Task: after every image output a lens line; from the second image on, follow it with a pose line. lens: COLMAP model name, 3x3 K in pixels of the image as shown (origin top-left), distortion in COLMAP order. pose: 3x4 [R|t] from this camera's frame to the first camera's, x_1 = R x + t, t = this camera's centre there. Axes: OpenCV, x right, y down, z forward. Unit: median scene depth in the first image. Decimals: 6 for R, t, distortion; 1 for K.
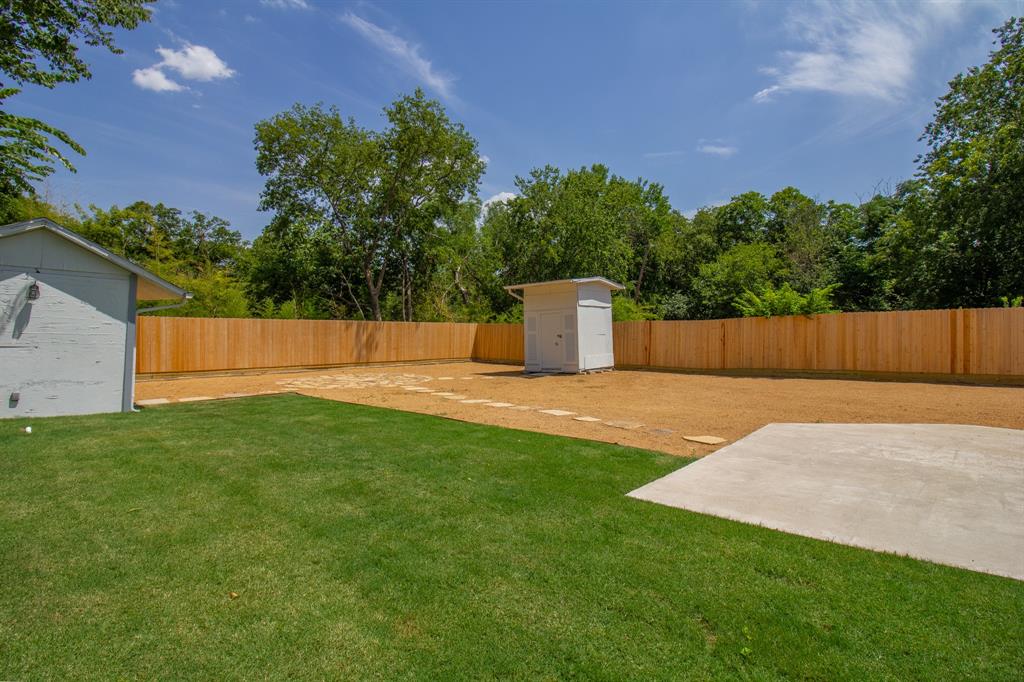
lens RADIAL K [[475.7, 0, 516.2], [0, 475.7, 323.9], [0, 0, 1]] dist [-0.015765, -0.000273]
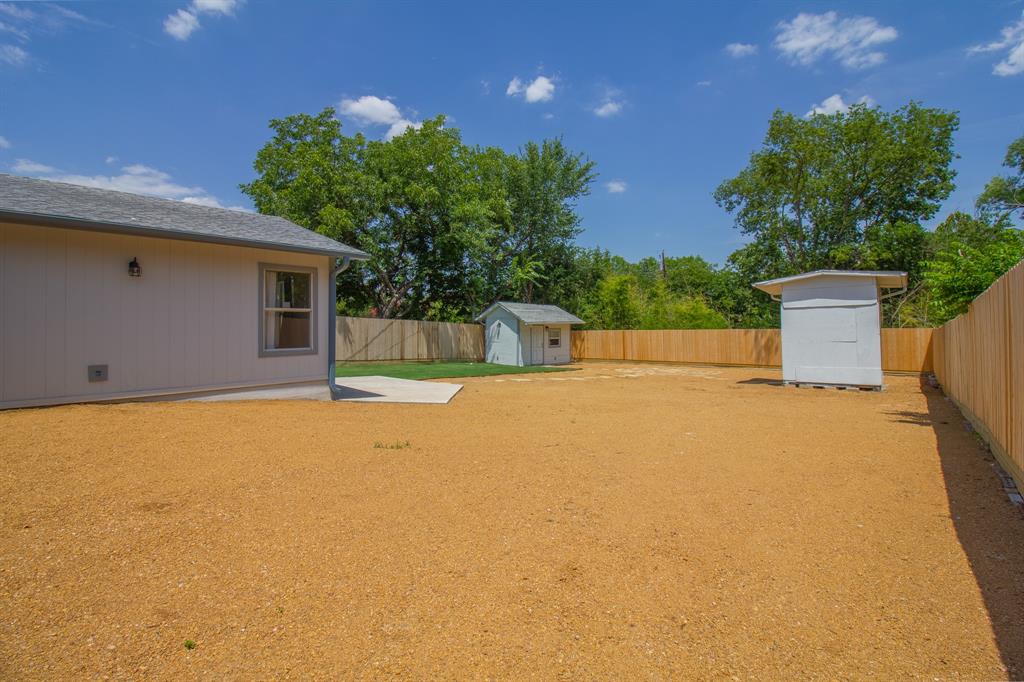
lens RADIAL K [[475.7, 0, 516.2], [0, 475.7, 323.9], [0, 0, 1]] dist [-0.015765, -0.000273]
pose [[0.020508, -0.031592, -0.999290, 1.049550], [0.013326, 0.999421, -0.031322, 0.012352], [0.999701, -0.012674, 0.020917, 0.495991]]
